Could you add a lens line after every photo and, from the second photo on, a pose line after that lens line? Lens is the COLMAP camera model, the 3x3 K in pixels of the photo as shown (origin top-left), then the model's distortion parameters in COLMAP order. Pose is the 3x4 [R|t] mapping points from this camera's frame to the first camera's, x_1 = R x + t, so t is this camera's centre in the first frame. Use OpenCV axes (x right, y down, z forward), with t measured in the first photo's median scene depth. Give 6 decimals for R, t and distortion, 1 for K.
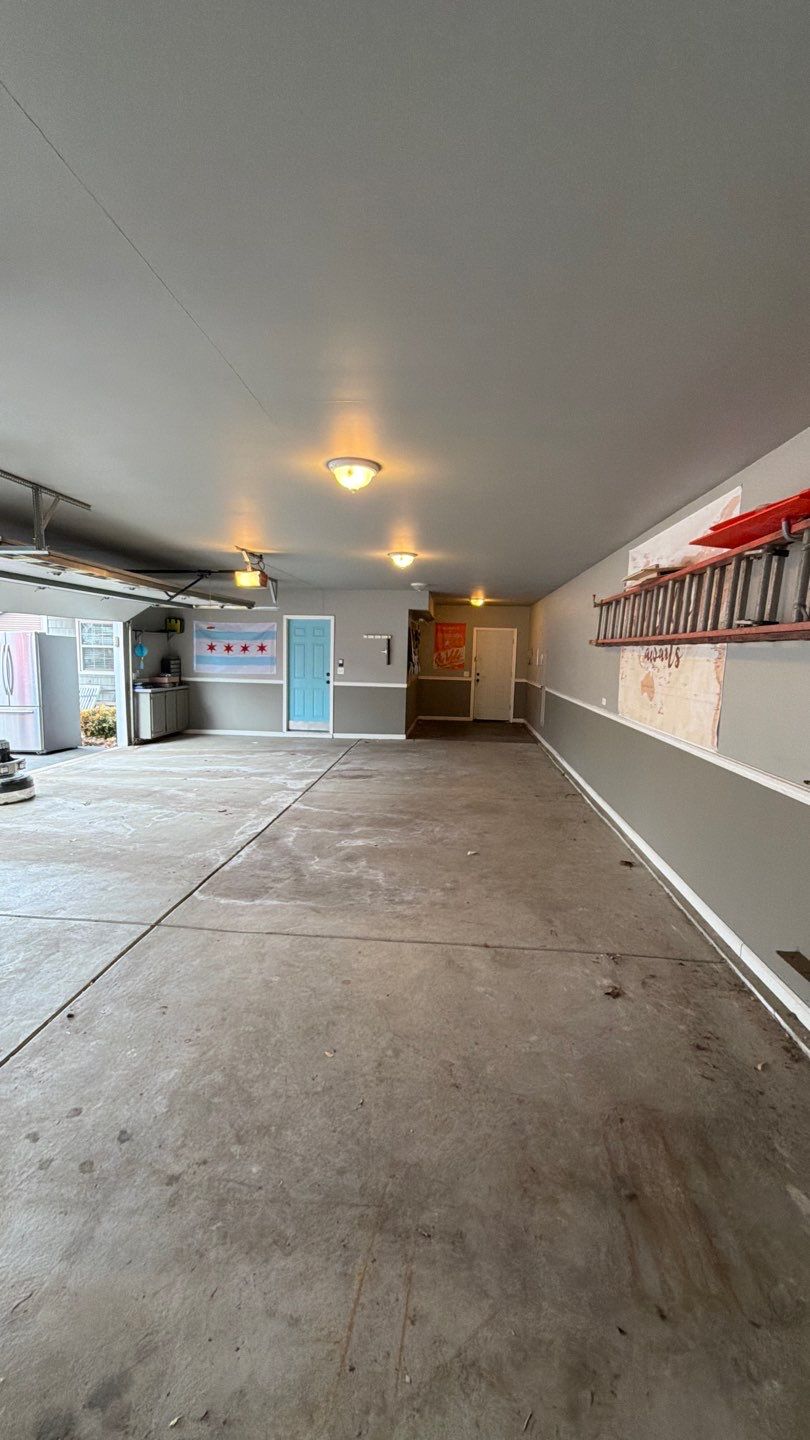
lens RADIAL K [[569.2, 0, 406.5], [0, 569.2, 718.3], [0, 0, 1]] dist [0.000093, -0.000313]
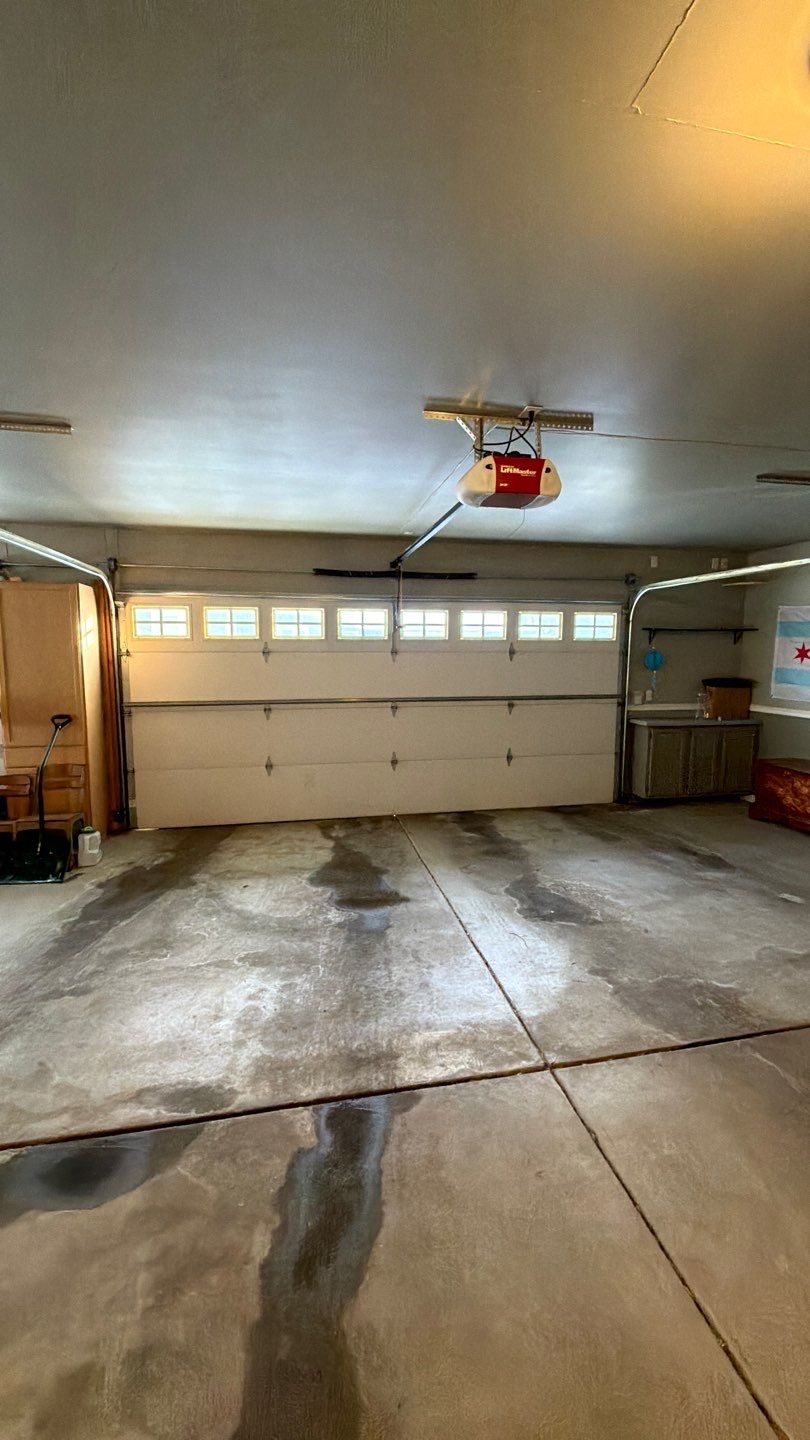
lens RADIAL K [[569.2, 0, 407.7], [0, 569.2, 719.2], [0, 0, 1]] dist [0.000093, -0.000313]
pose [[0.283559, 0.092028, -0.954529, 0.065534], [-0.108071, 0.992110, 0.063547, -0.057936], [0.952846, 0.085137, 0.291268, 0.505517]]
